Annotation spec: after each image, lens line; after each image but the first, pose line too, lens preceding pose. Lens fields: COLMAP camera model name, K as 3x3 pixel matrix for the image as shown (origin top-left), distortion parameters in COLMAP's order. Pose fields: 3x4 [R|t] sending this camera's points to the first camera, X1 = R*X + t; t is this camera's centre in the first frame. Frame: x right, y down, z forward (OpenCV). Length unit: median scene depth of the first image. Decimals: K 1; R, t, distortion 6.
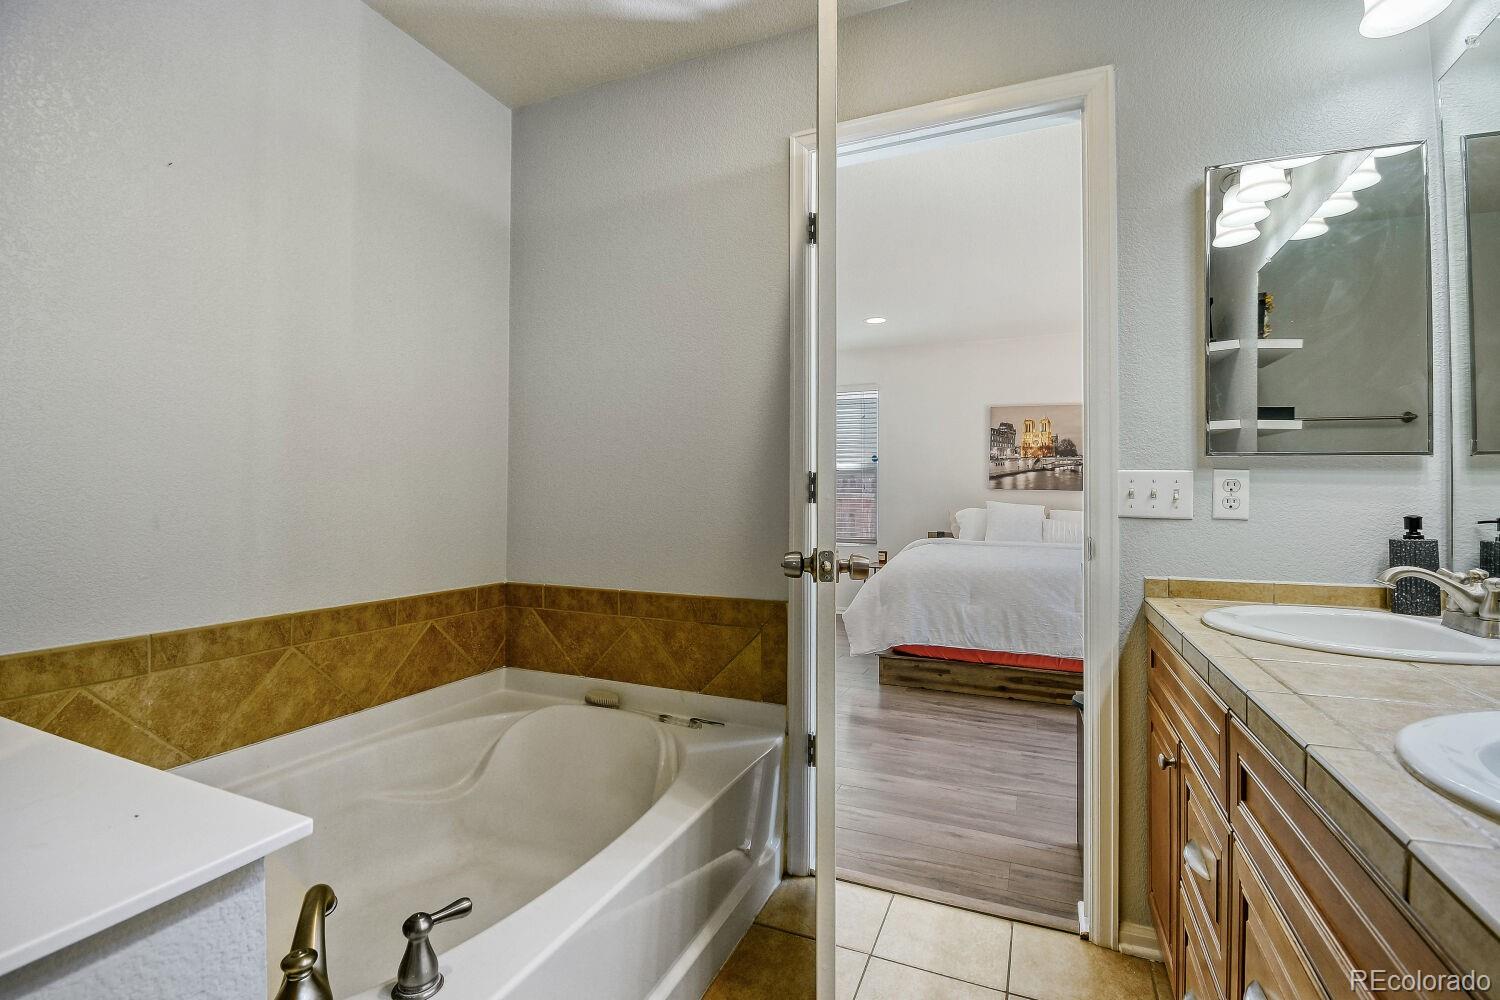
lens RADIAL K [[679.9, 0, 755.4], [0, 679.9, 493.2], [0, 0, 1]] dist [-0.001821, -0.004951]
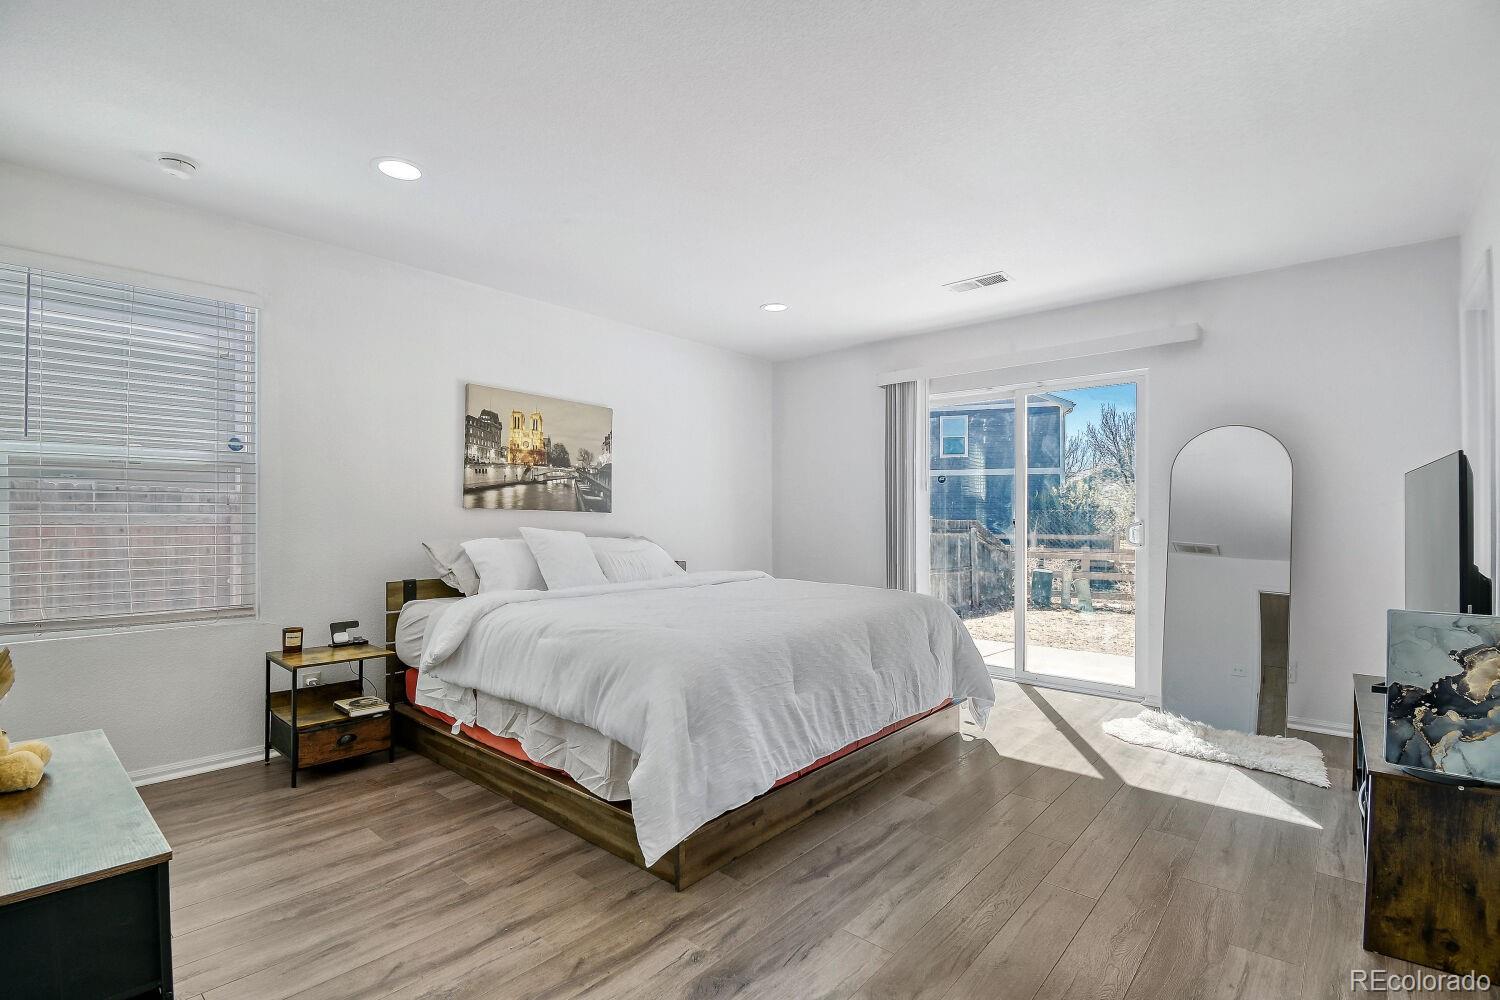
lens RADIAL K [[679.9, 0, 745.9], [0, 679.9, 512.8], [0, 0, 1]] dist [-0.001821, -0.004951]
pose [[0.321909, 0.001963, 0.946769, -0.194528], [-0.002402, 0.999996, -0.001257, -0.001435], [-0.946768, -0.001870, 0.321912, 0.545258]]
